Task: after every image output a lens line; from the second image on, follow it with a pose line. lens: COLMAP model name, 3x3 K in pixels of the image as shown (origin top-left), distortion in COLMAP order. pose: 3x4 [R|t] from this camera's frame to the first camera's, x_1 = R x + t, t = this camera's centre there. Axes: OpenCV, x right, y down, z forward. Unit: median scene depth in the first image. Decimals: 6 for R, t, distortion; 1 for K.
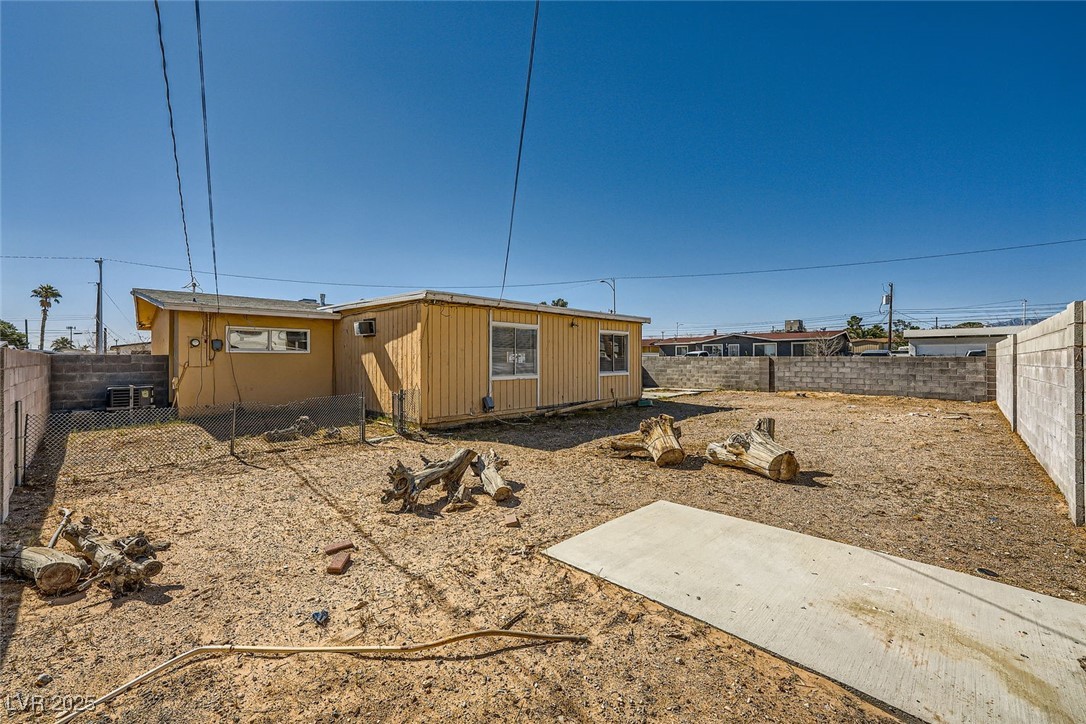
lens RADIAL K [[427.9, 0, 535.6], [0, 427.9, 356.5], [0, 0, 1]] dist [-0.011377, 0.002395]
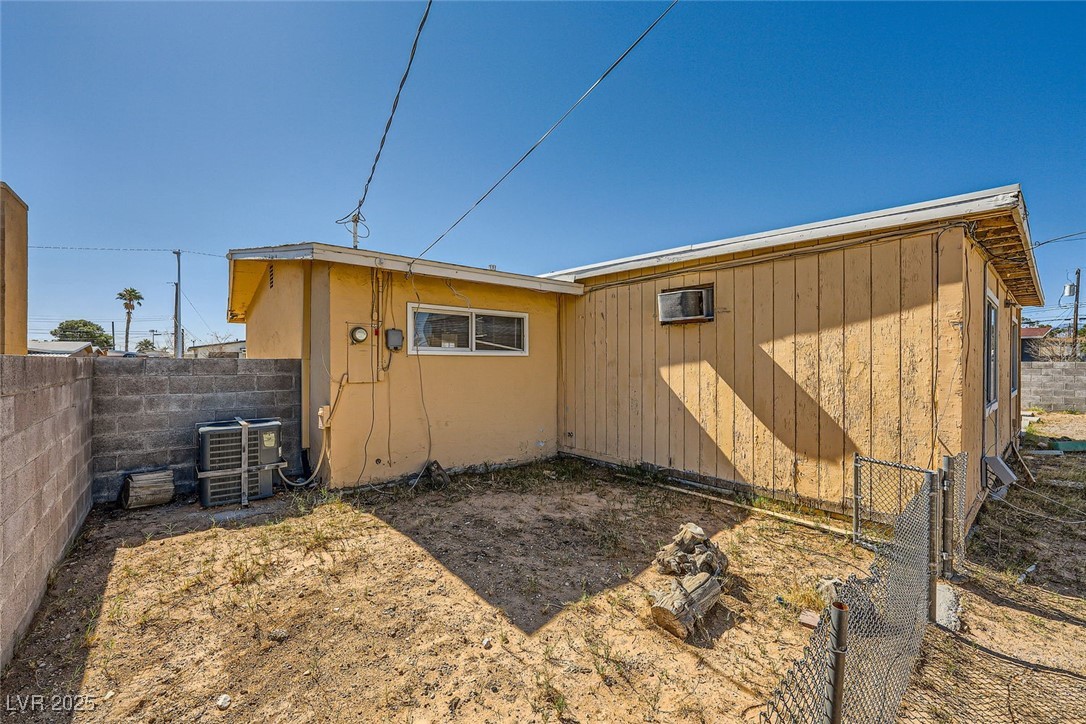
lens RADIAL K [[427.9, 0, 536.6], [0, 427.9, 362.4], [0, 0, 1]] dist [-0.011377, 0.002395]
pose [[0.995235, 0.003570, -0.097436, -0.317518], [-0.002663, 0.999952, 0.009437, -0.003256], [0.097465, -0.009133, 0.995197, 0.304680]]
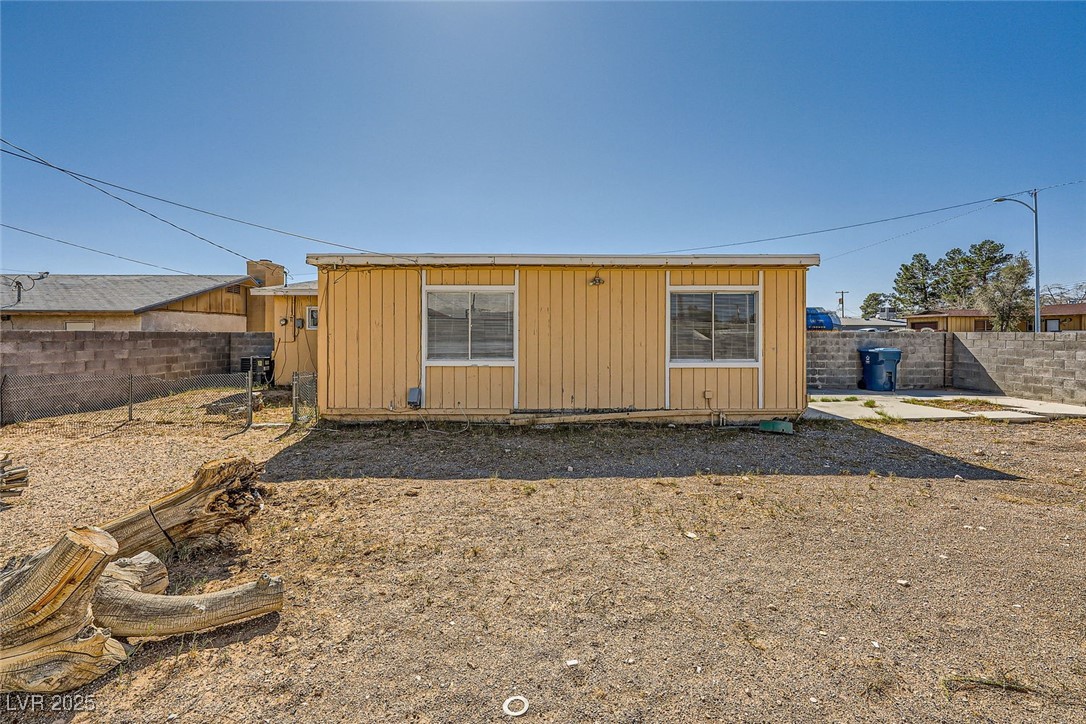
lens RADIAL K [[456.8, 0, 543.3], [0, 456.8, 332.5], [0, 0, 1]] dist [-0.007980, 0.000705]
pose [[0.714821, -0.001621, -0.699305, 0.353124], [0.002136, 0.999998, -0.000135, -0.000541], [0.699304, -0.001397, 0.714823, 0.347131]]
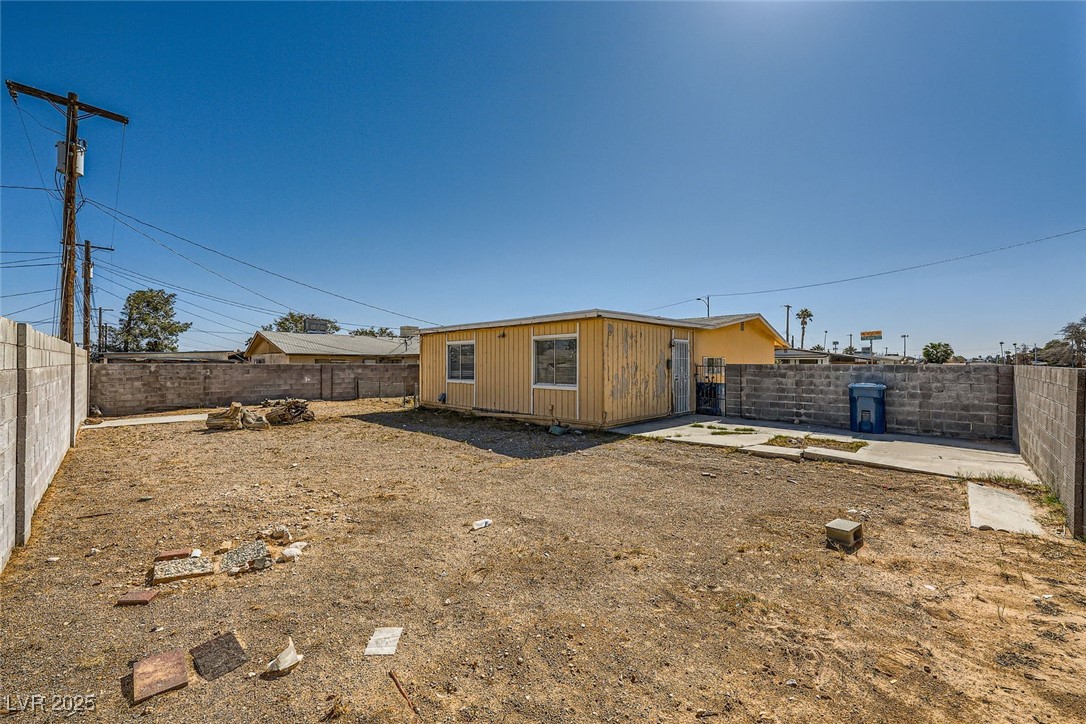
lens RADIAL K [[427.9, 0, 543.7], [0, 427.9, 359.9], [0, 0, 1]] dist [-0.011377, 0.002395]
pose [[0.010149, -0.007731, -0.999919, 0.813900], [0.004518, 0.999960, -0.007685, -0.004633], [0.999938, -0.004439, 0.010183, 0.785959]]
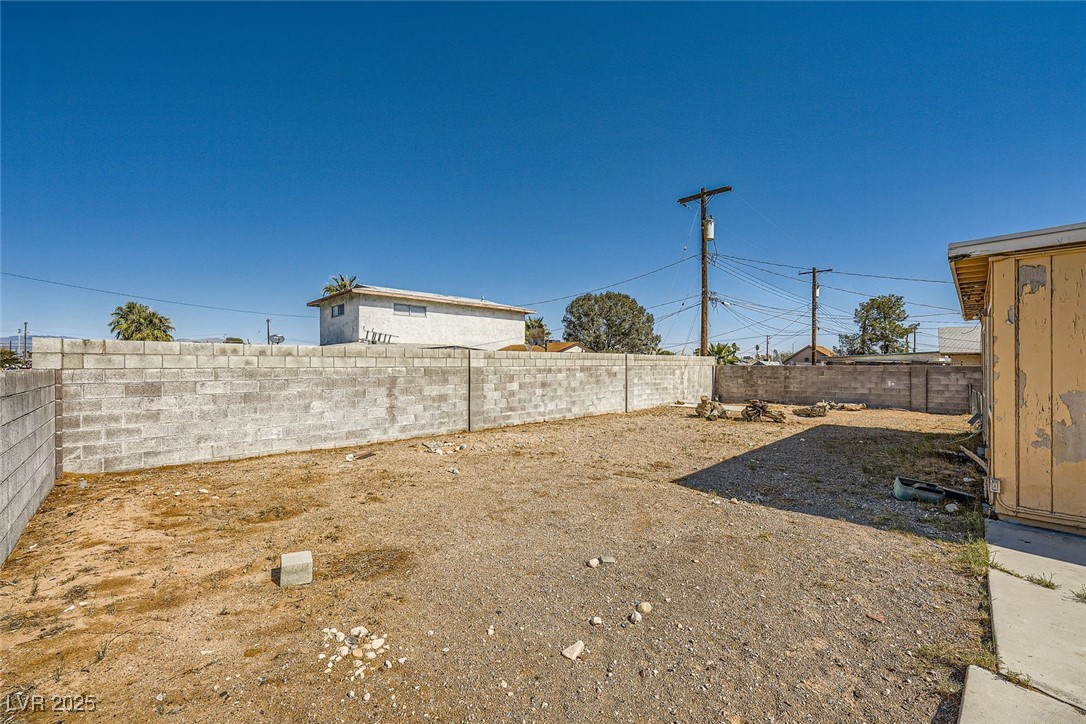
lens RADIAL K [[427.9, 0, 535.3], [0, 427.9, 364.4], [0, 0, 1]] dist [-0.011377, 0.002395]
pose [[-0.999907, -0.000518, 0.013662, 0.494014], [-0.000611, 0.999977, -0.006781, -0.001588], [-0.013658, -0.006789, -0.999884, 1.119788]]
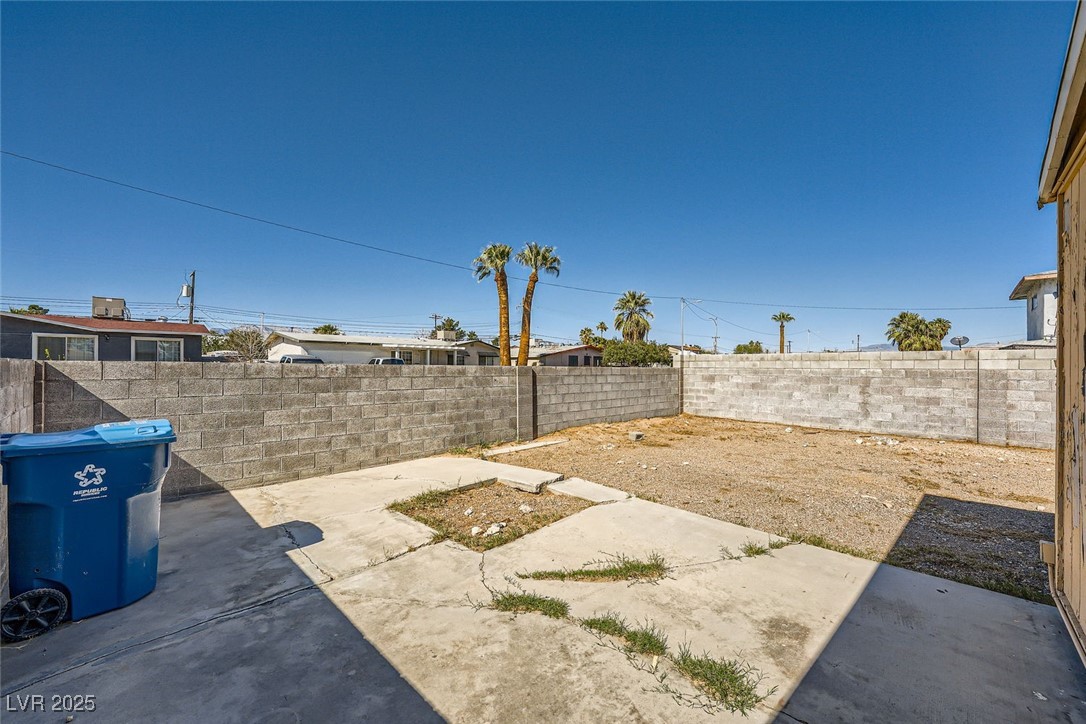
lens RADIAL K [[427.9, 0, 538.8], [0, 427.9, 366.9], [0, 0, 1]] dist [-0.011377, 0.002395]
pose [[-0.014733, -0.001509, 0.999890, 0.063865], [-0.011766, 0.999930, 0.001336, 0.000420], [-0.999822, -0.011745, -0.014750, 1.069186]]
